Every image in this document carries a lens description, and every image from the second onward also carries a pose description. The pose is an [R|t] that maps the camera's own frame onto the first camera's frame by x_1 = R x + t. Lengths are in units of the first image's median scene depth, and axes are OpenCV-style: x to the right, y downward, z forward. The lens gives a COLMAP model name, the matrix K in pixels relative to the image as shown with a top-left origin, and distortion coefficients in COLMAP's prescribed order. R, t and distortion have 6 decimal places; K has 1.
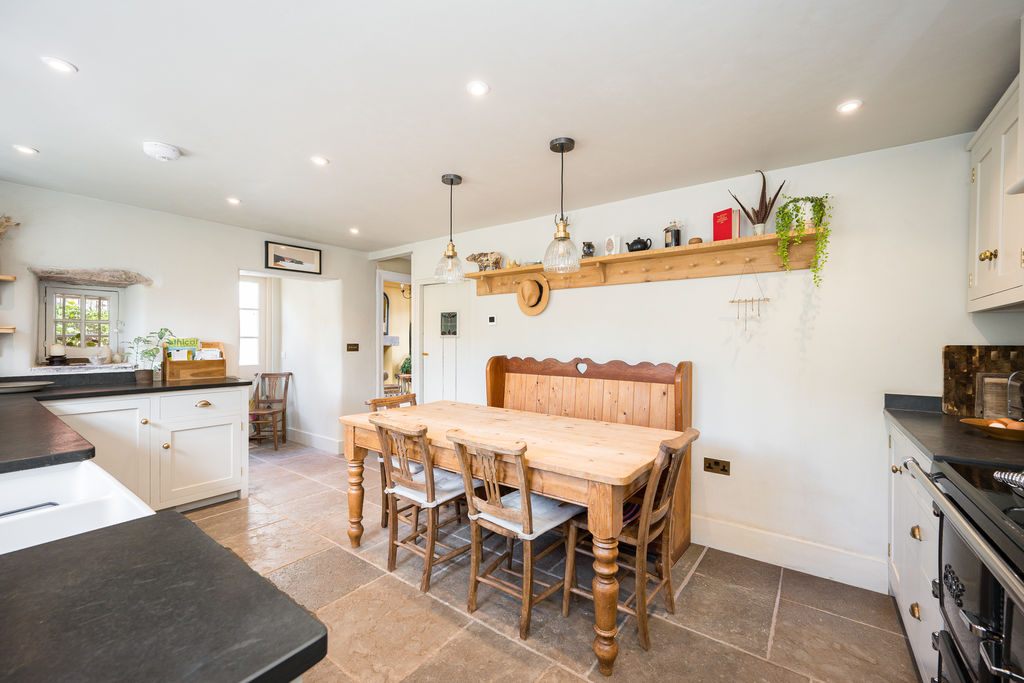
lens RADIAL K [[406.1, 0, 510.9], [0, 406.1, 344.5], [0, 0, 1]] dist [0.000996, -0.000182]
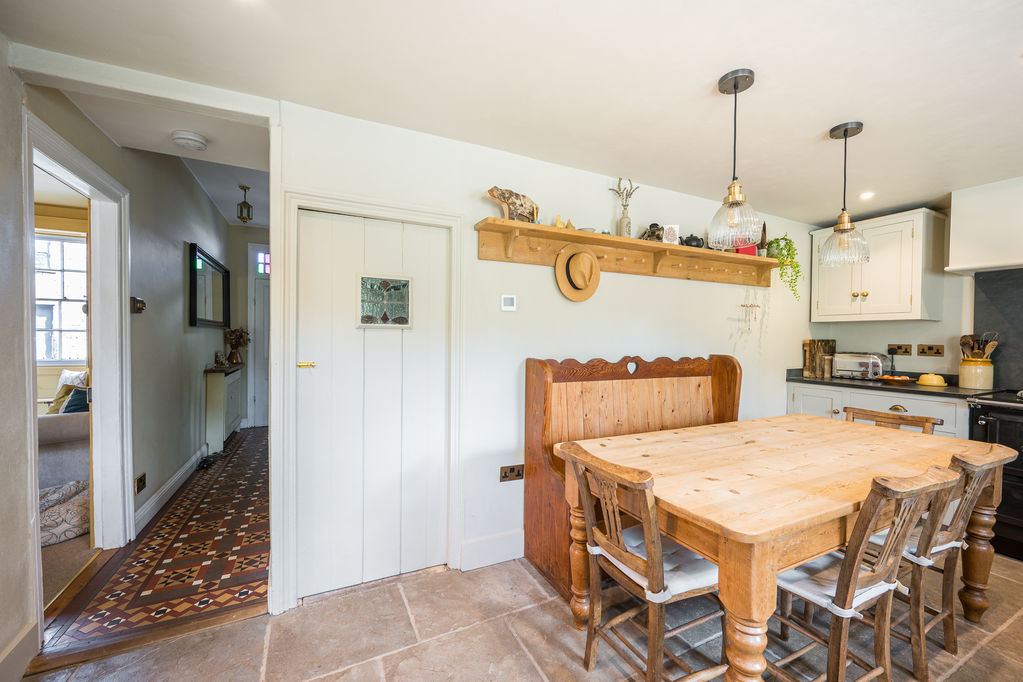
lens RADIAL K [[405.7, 0, 515.4], [0, 405.7, 342.7], [0, 0, 1]] dist [0.000996, -0.000182]
pose [[0.453913, -0.012240, 0.890962, -0.687059], [0.004953, 0.999925, 0.011214, -0.006102], [-0.891032, -0.000677, 0.453940, 0.810497]]
